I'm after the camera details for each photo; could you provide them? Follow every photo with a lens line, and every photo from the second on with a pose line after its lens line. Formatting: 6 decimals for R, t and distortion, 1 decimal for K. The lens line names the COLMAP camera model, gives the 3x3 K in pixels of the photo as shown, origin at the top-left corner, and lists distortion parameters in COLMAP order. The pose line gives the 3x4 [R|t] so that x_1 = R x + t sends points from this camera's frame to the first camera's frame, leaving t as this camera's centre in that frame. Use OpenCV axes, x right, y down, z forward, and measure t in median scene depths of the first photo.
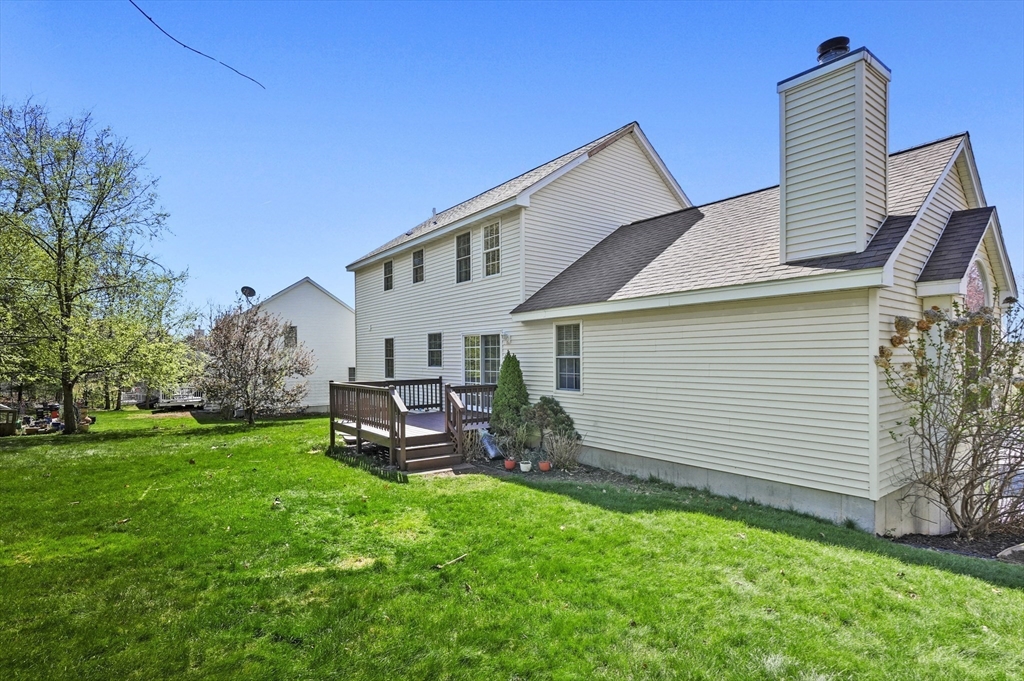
lens RADIAL K [[501.9, 0, 511.6], [0, 501.9, 355.5], [0, 0, 1]] dist [0.000920, 0.000021]
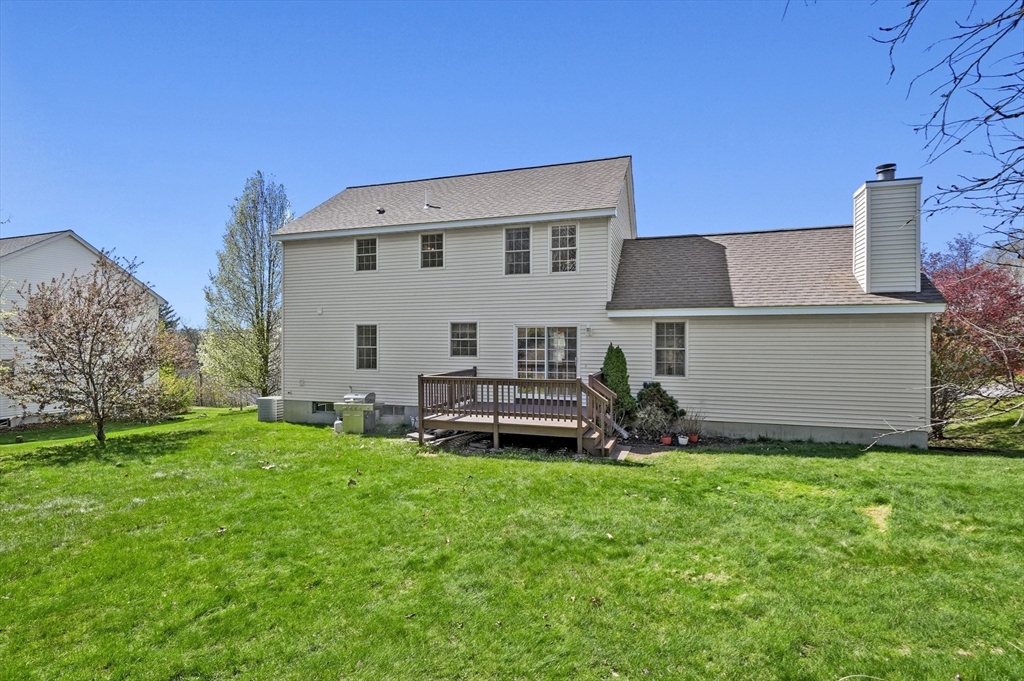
lens RADIAL K [[493.8, 0, 512.0], [0, 493.8, 340.5], [0, 0, 1]] dist [-0.001227, -0.000089]
pose [[0.823370, 0.017976, 0.567220, -0.799499], [-0.012487, 0.999830, -0.013561, 0.002989], [-0.567367, 0.004083, 0.823455, 0.203676]]
